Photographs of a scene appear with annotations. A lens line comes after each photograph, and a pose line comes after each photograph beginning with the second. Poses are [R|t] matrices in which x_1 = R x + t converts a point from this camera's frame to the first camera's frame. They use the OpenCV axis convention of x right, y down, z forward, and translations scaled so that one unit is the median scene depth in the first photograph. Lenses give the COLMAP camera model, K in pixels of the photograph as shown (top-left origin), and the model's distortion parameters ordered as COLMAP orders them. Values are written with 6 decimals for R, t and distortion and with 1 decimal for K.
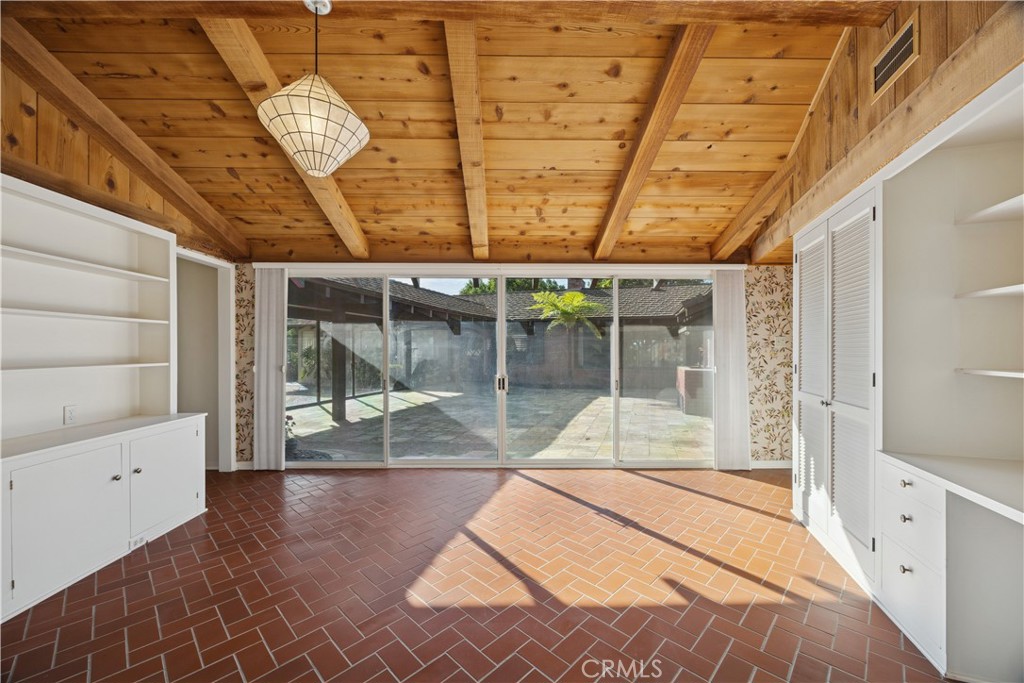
lens RADIAL K [[391.4, 0, 510.0], [0, 391.4, 344.7], [0, 0, 1]] dist [0.000191, -0.000207]
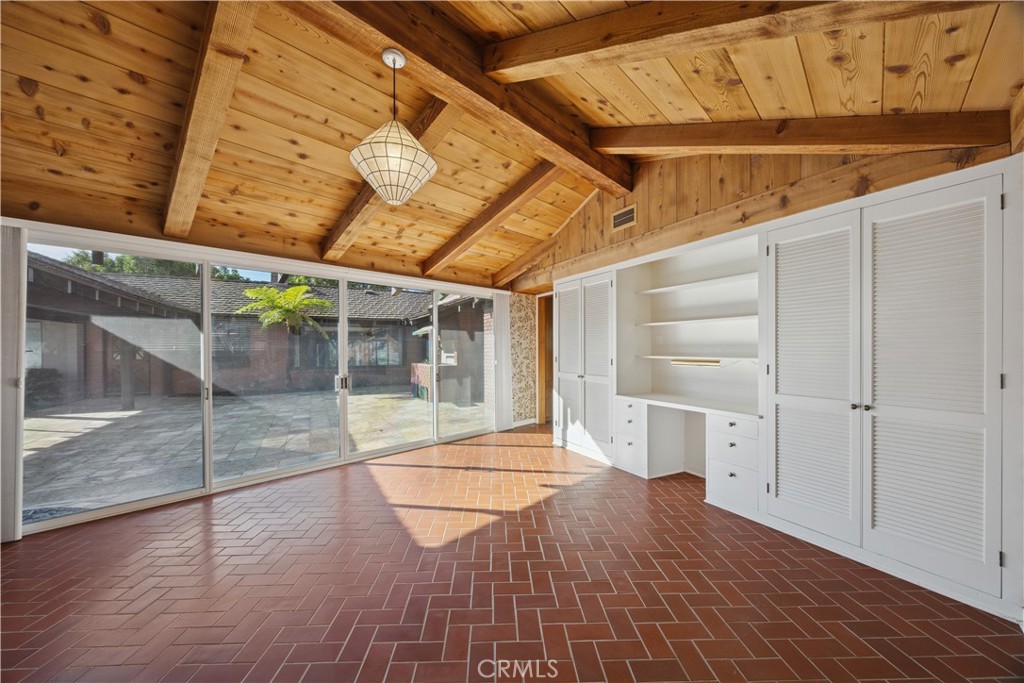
lens RADIAL K [[391.4, 0, 510.0], [0, 391.4, 344.7], [0, 0, 1]] dist [0.000191, -0.000207]
pose [[0.692451, 0.000249, 0.721465, -0.622614], [0.000444, 1.000000, -0.000772, -0.001175], [-0.721465, 0.000855, 0.692450, -0.045013]]
